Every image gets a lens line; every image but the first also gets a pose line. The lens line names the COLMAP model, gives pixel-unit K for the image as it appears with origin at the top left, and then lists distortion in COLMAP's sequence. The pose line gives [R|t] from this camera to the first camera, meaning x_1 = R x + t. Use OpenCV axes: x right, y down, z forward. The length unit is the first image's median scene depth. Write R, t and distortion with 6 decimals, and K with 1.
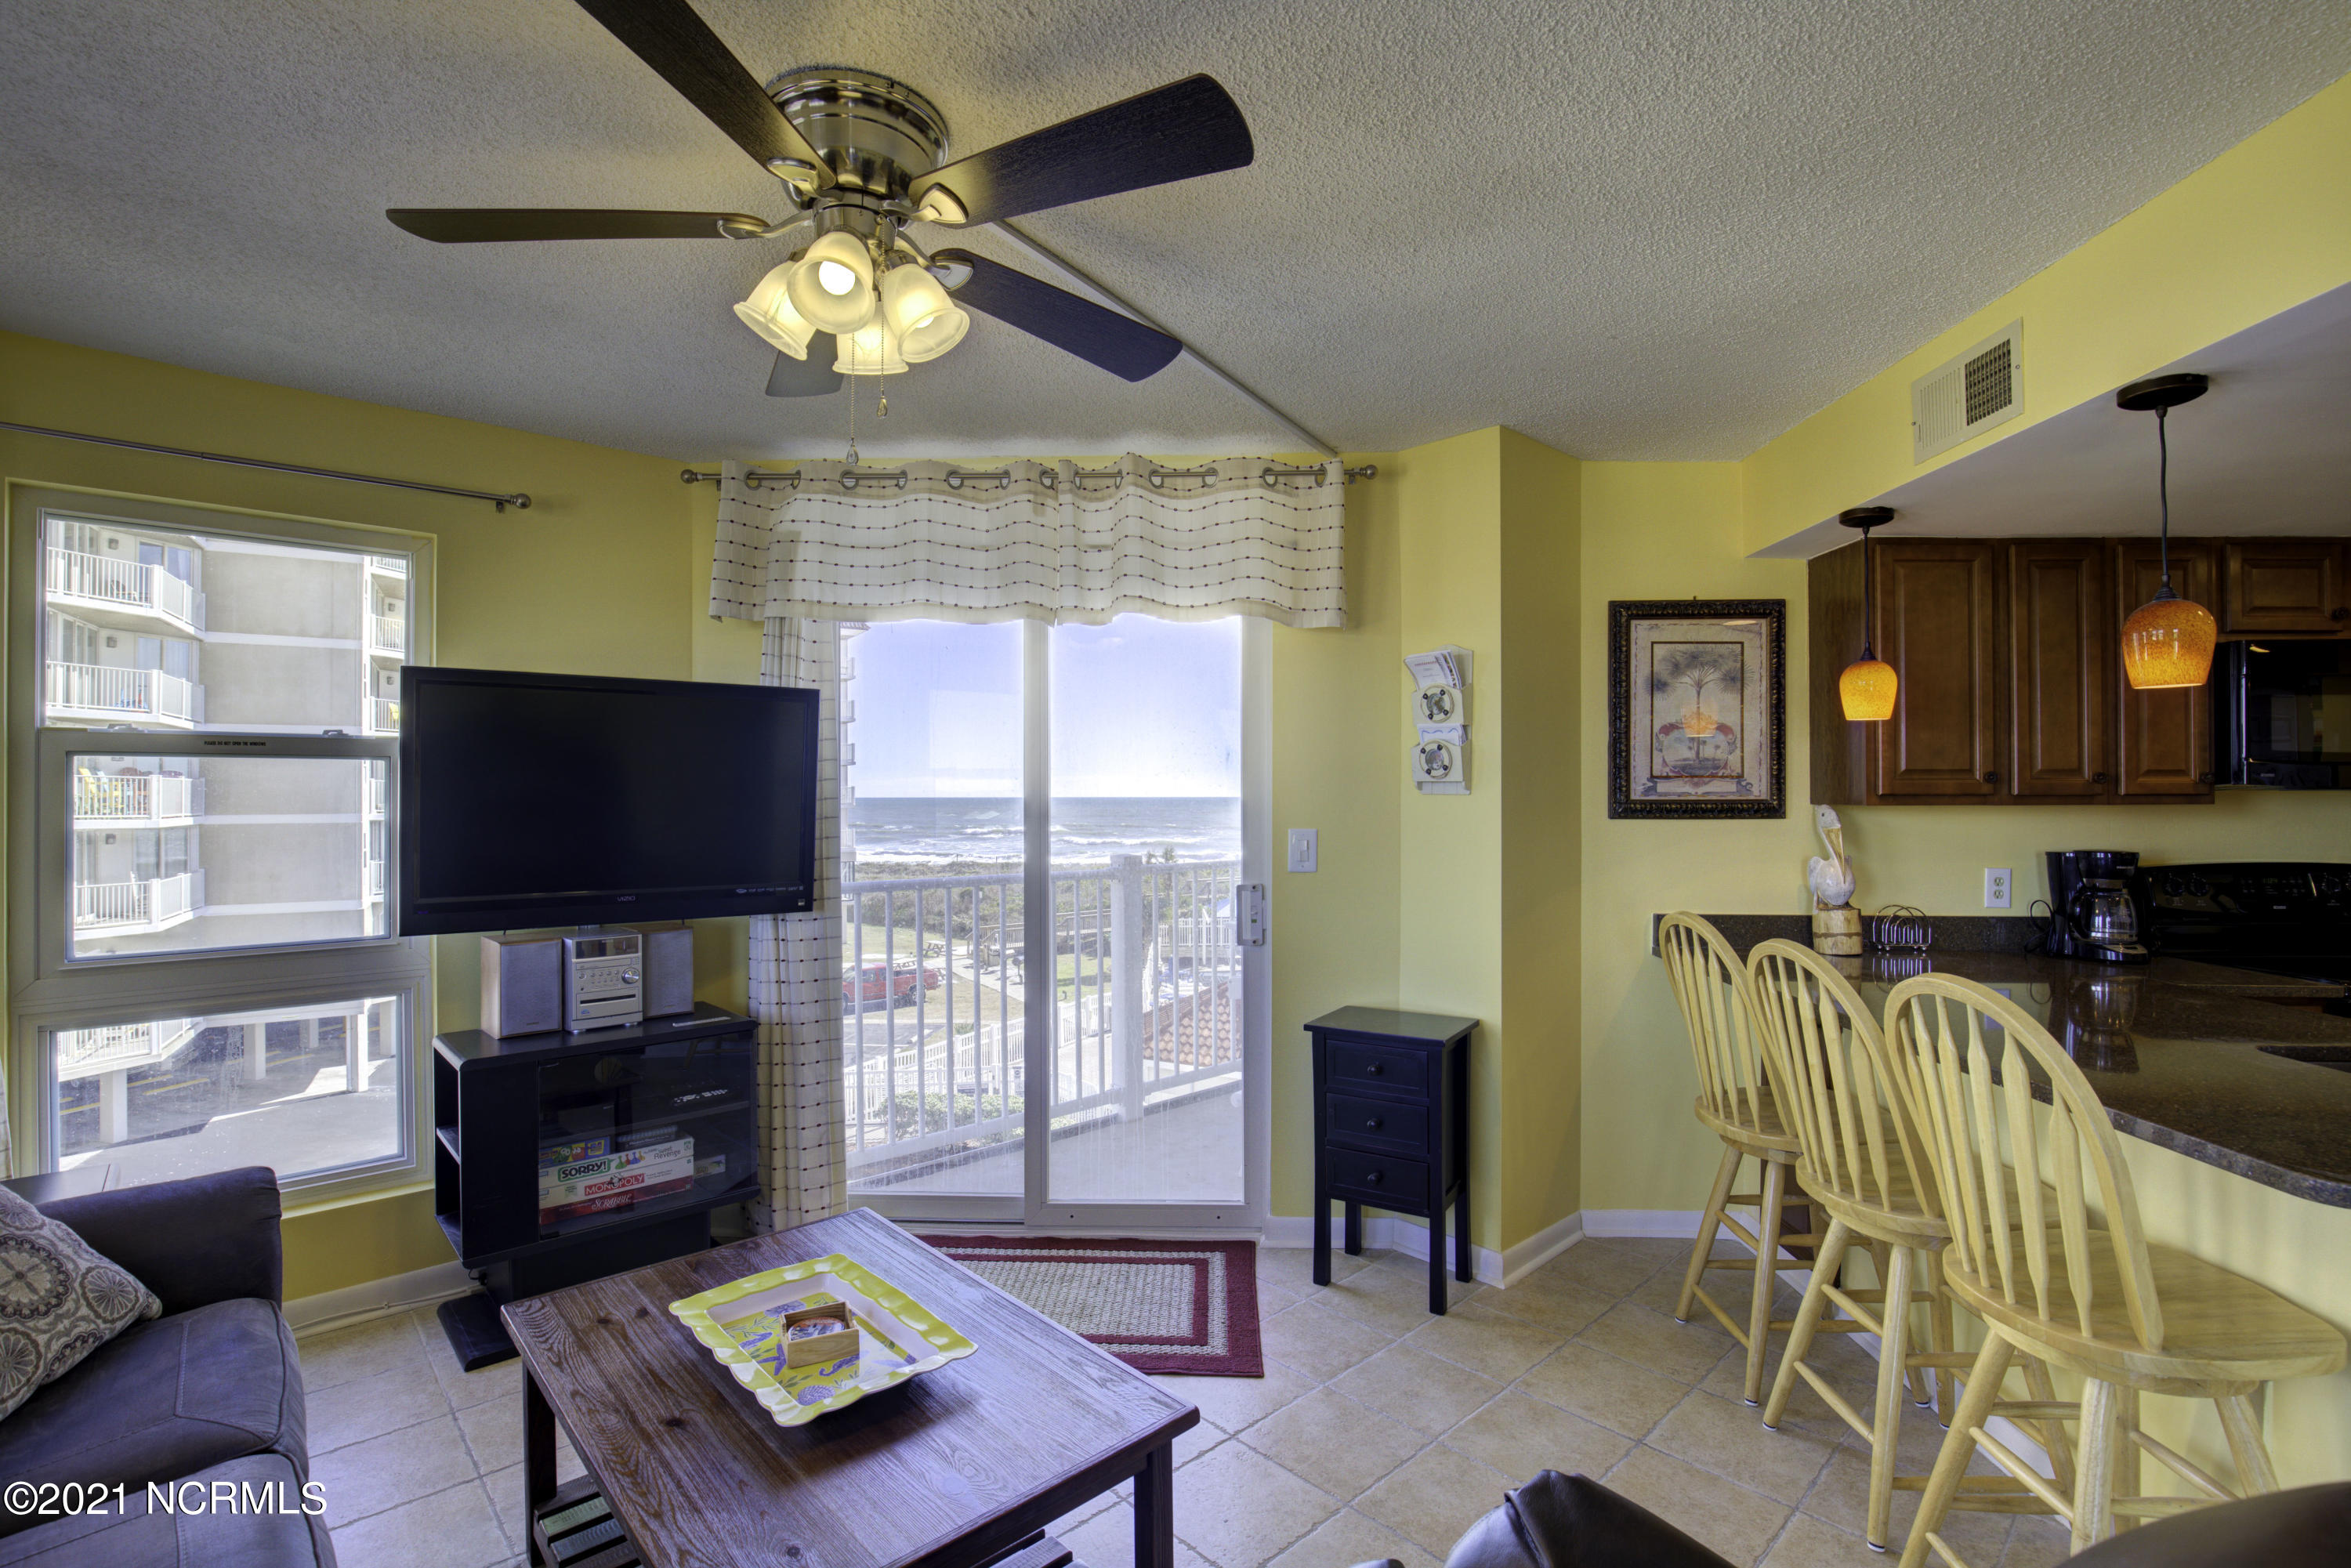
lens RADIAL K [[1069.2, 0, 1171.1], [0, 1069.2, 786.5], [0, 0, 1]] dist [-0.034452, 0.005766]
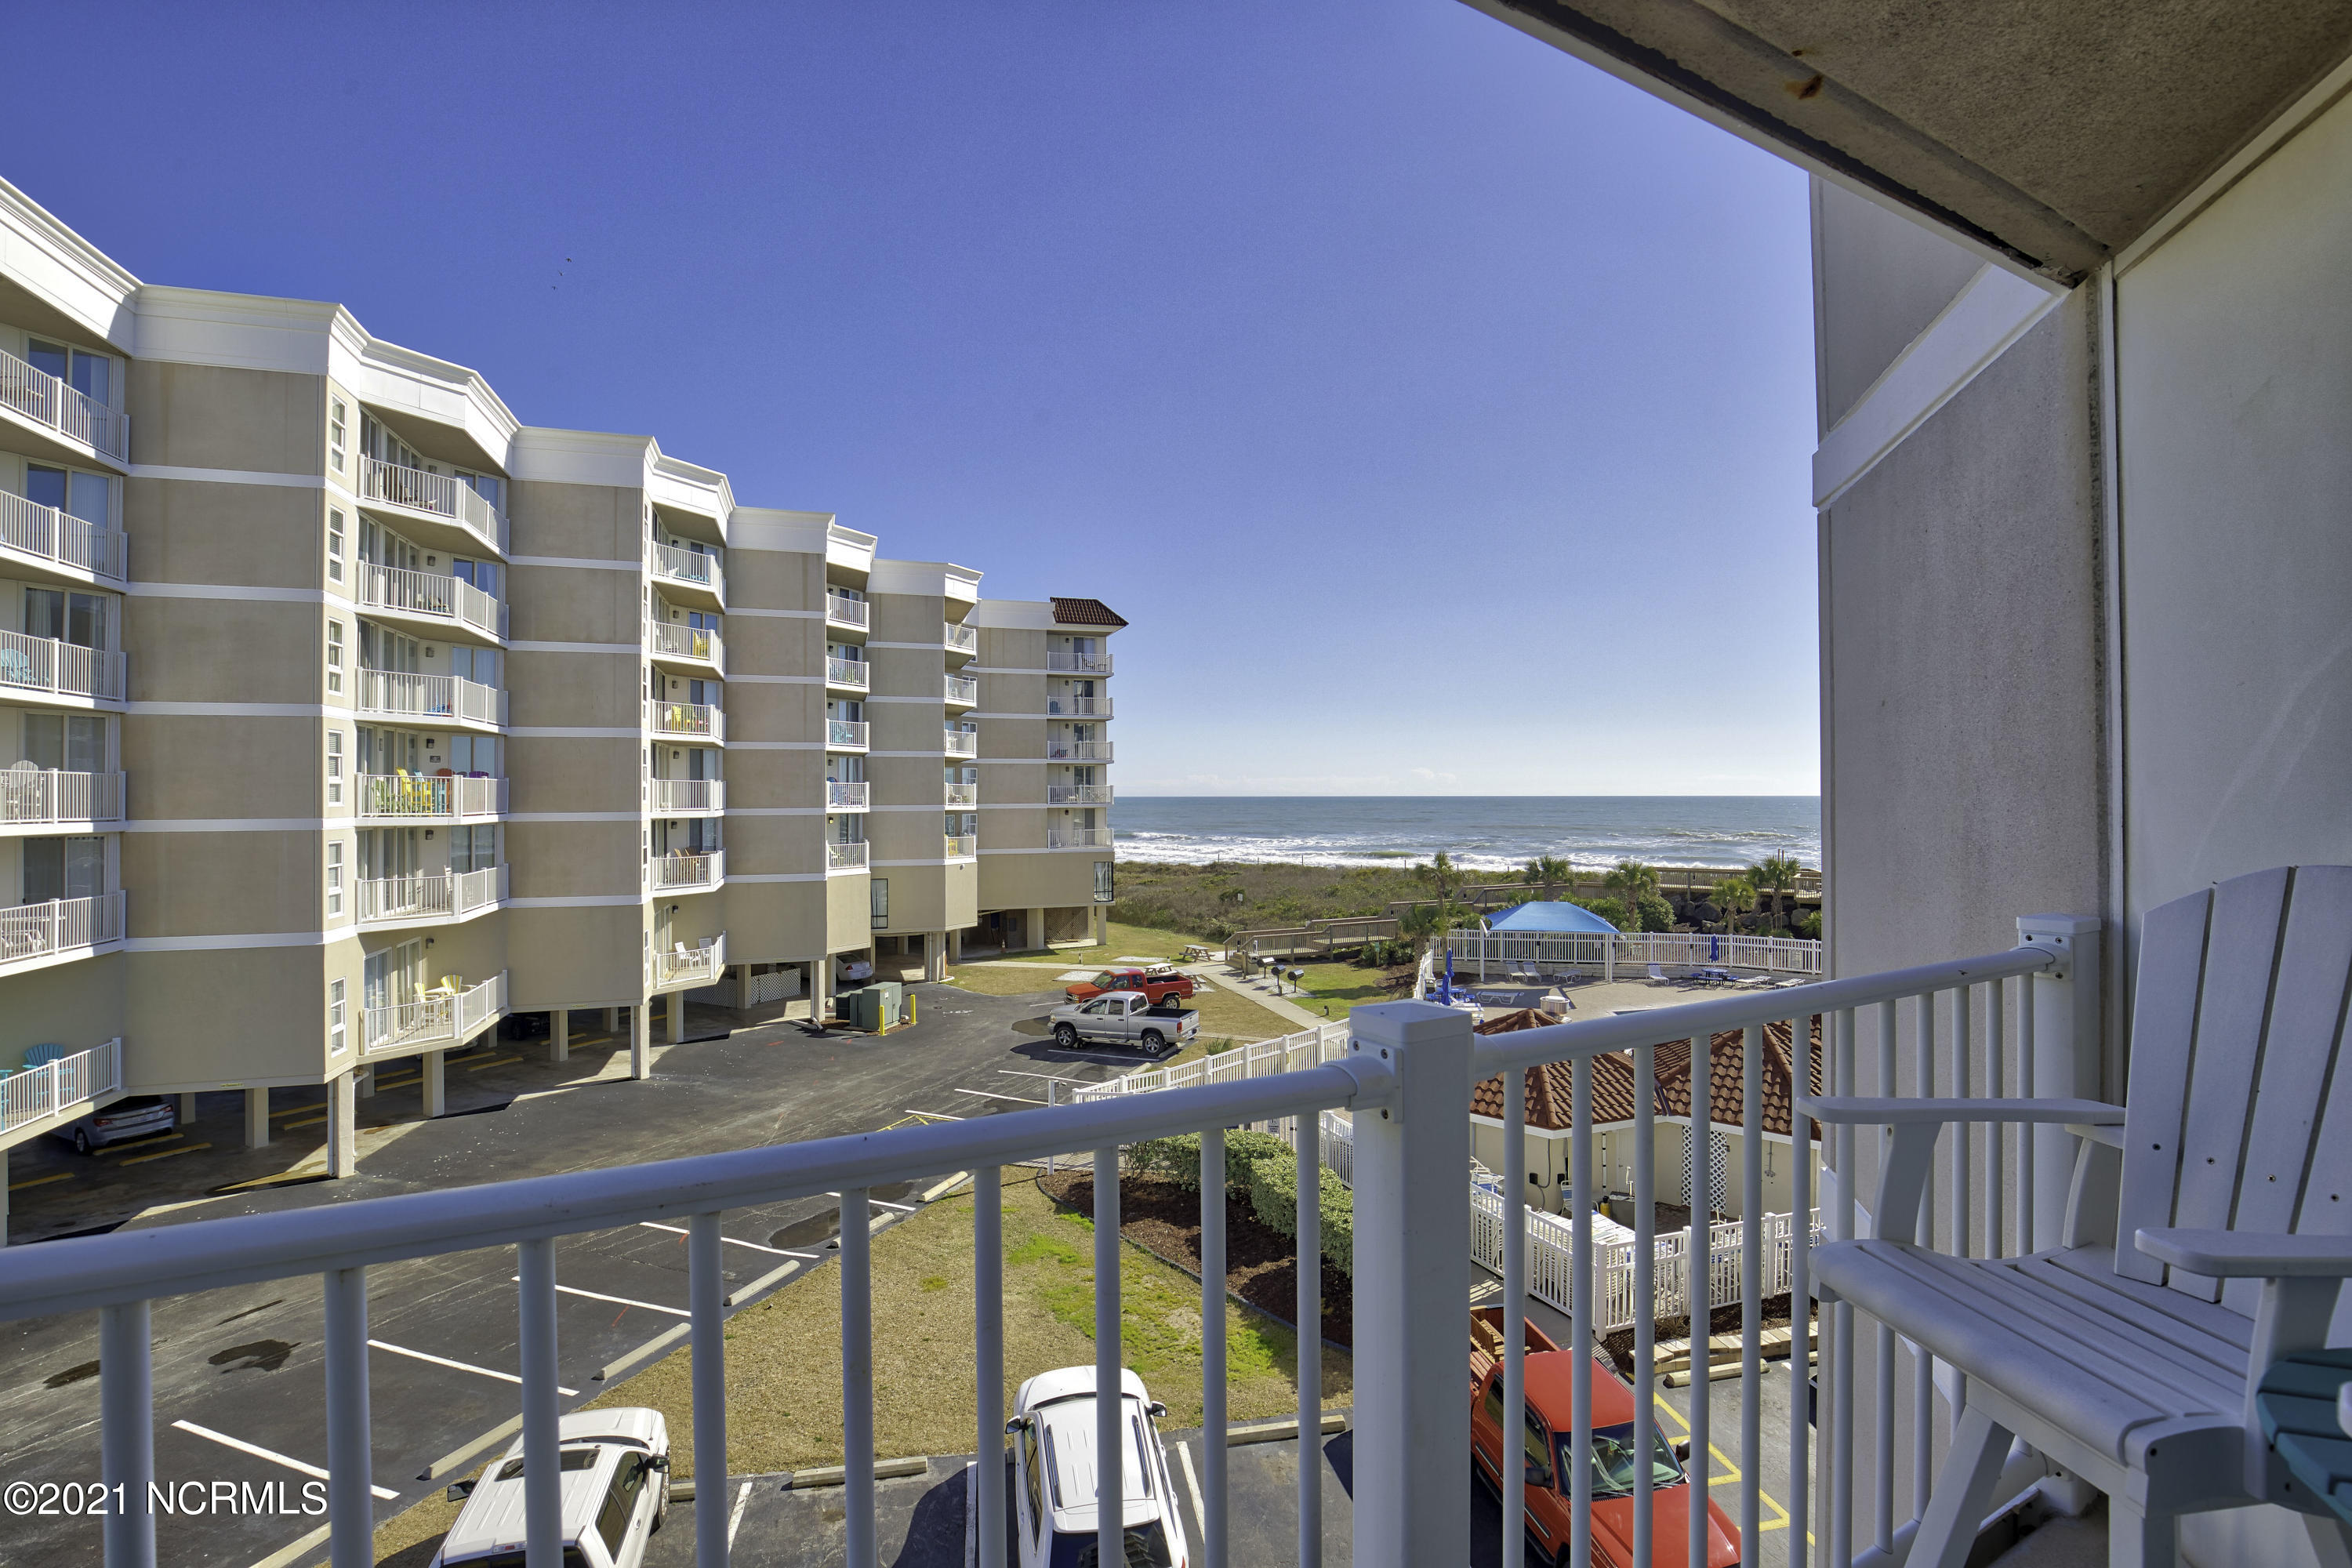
lens RADIAL K [[1069.7, 0, 1183.1], [0, 1069.7, 792.7], [0, 0, 1]] dist [-0.034452, 0.005766]
pose [[0.971987, -0.000040, -0.235035, -0.046268], [0.001573, 0.999979, 0.006337, 0.009279], [0.235029, -0.006529, 0.971966, 1.100284]]
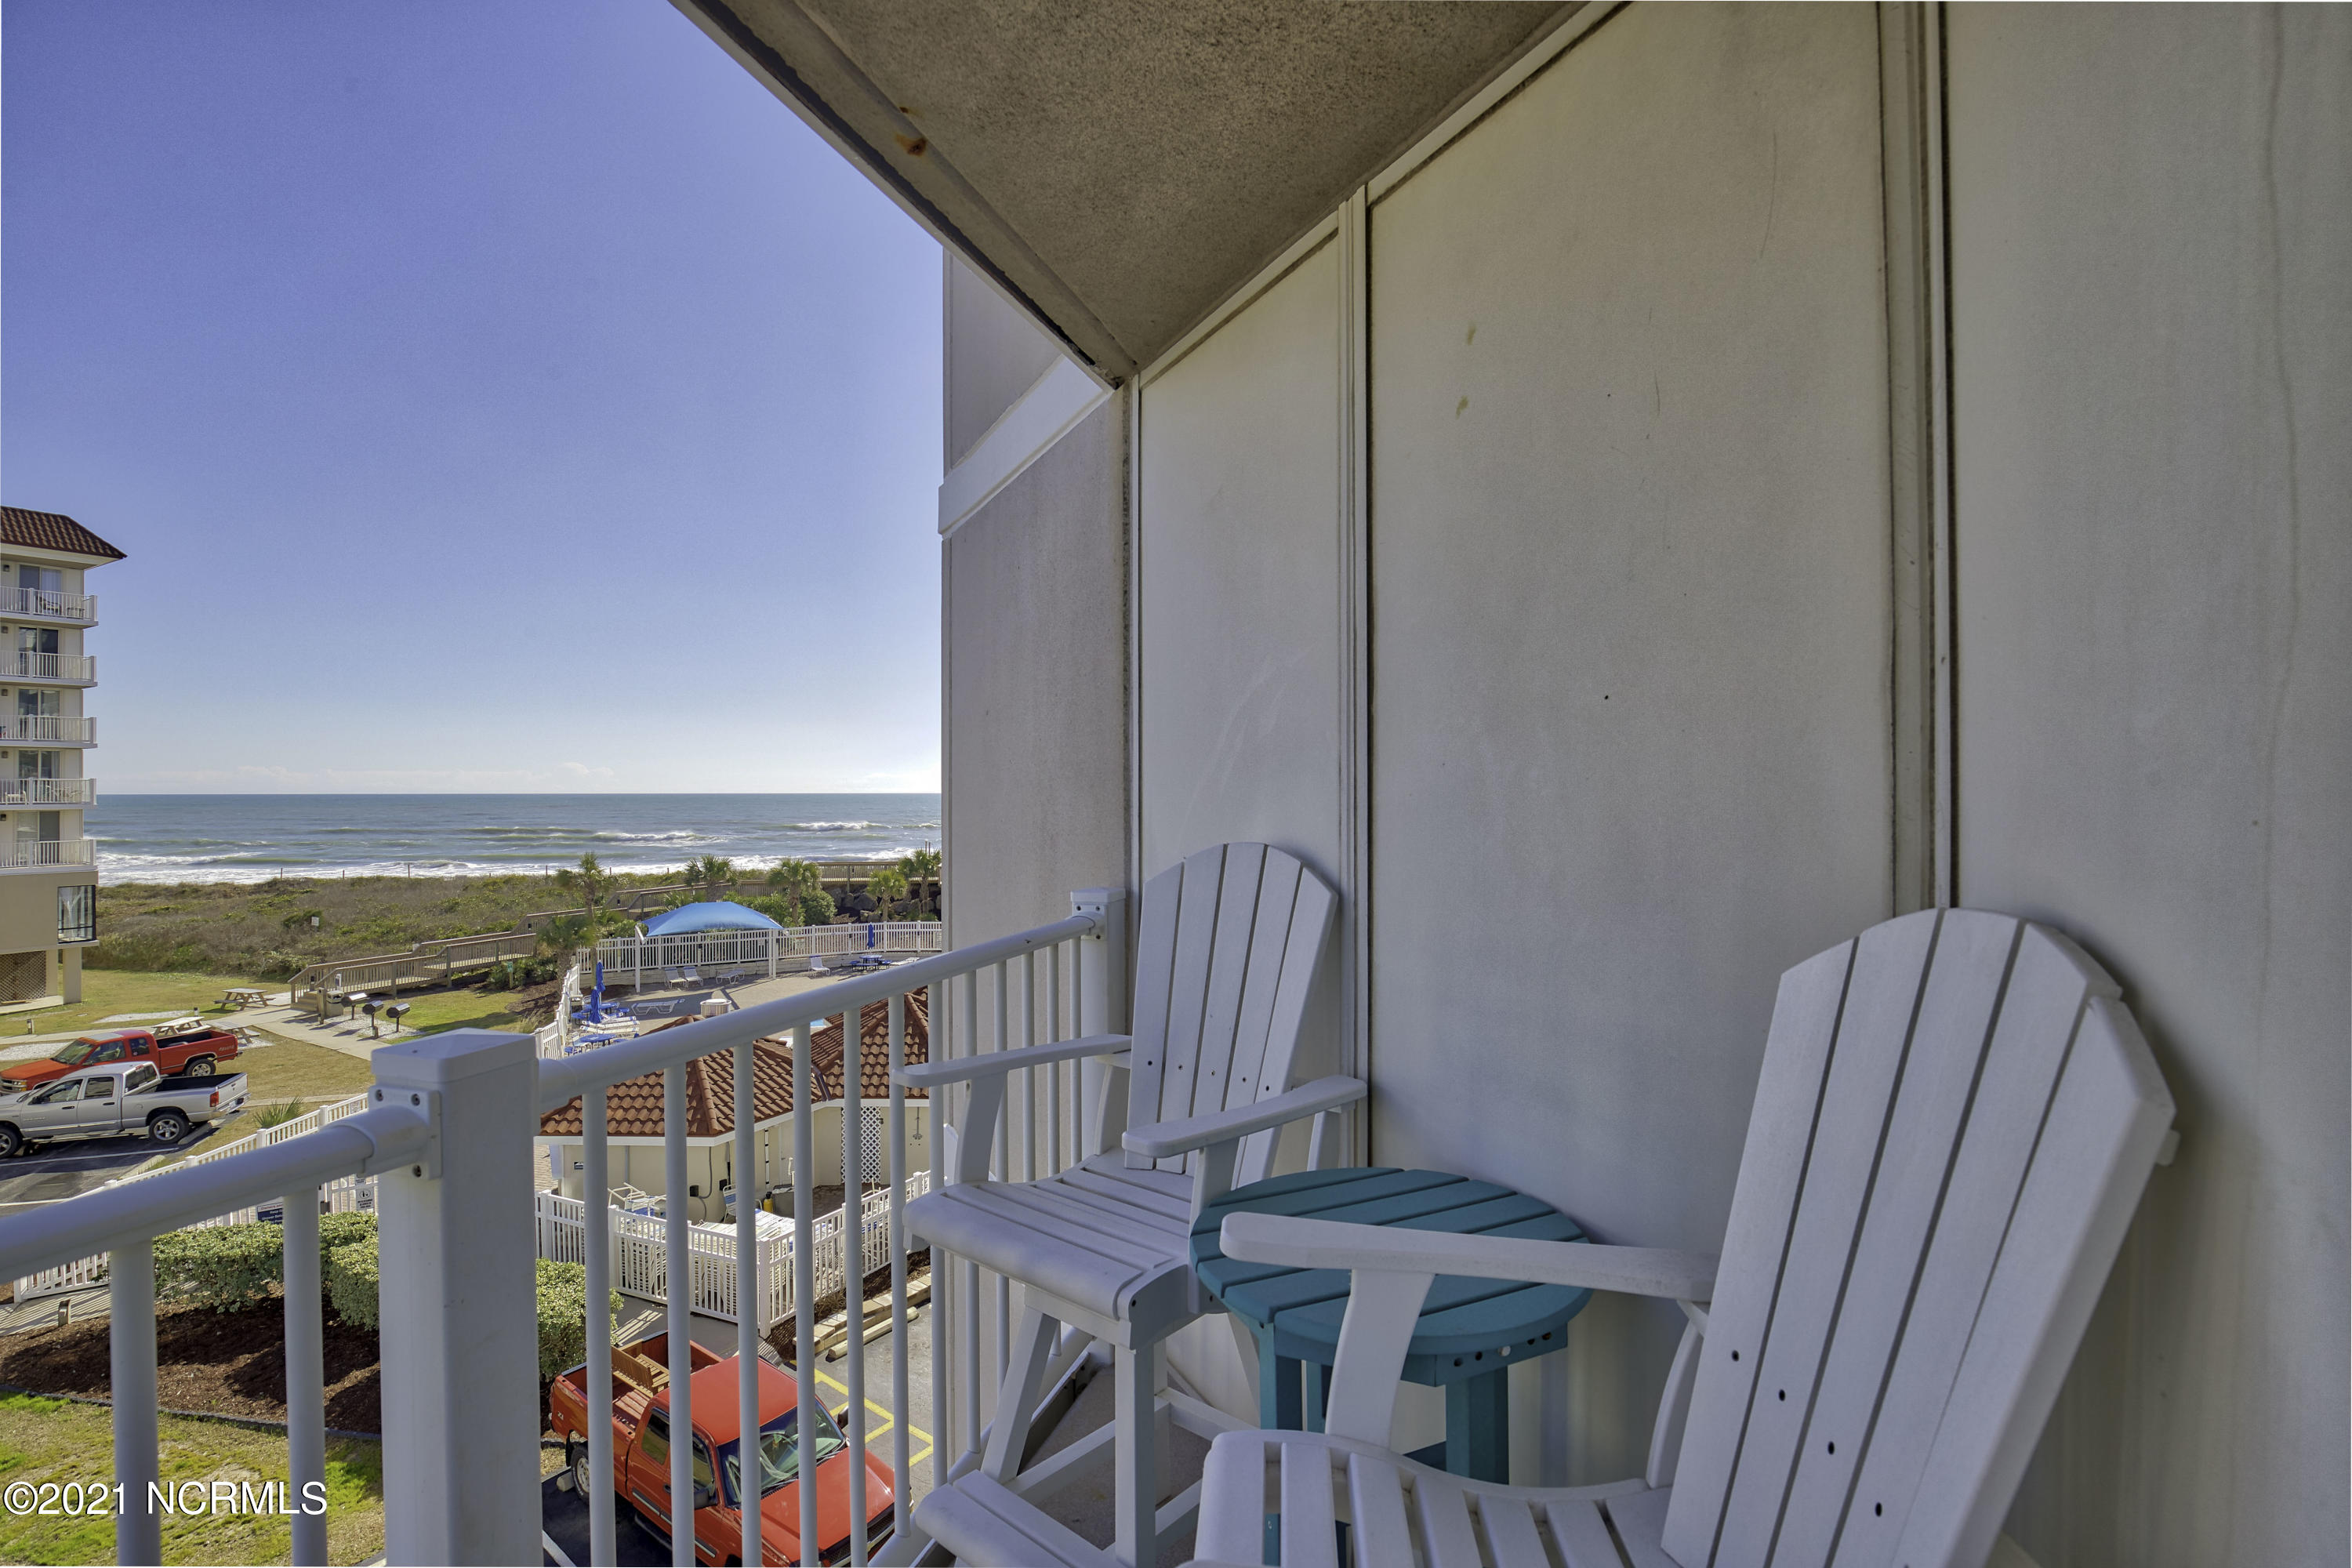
lens RADIAL K [[1069.7, 0, 1173.6], [0, 1069.7, 793.4], [0, 0, 1]] dist [-0.034452, 0.005766]
pose [[0.878918, 0.000679, 0.476972, 0.060454], [-0.005069, 0.999956, 0.007916, 0.011781], [-0.476945, -0.009375, 0.878883, 1.113904]]
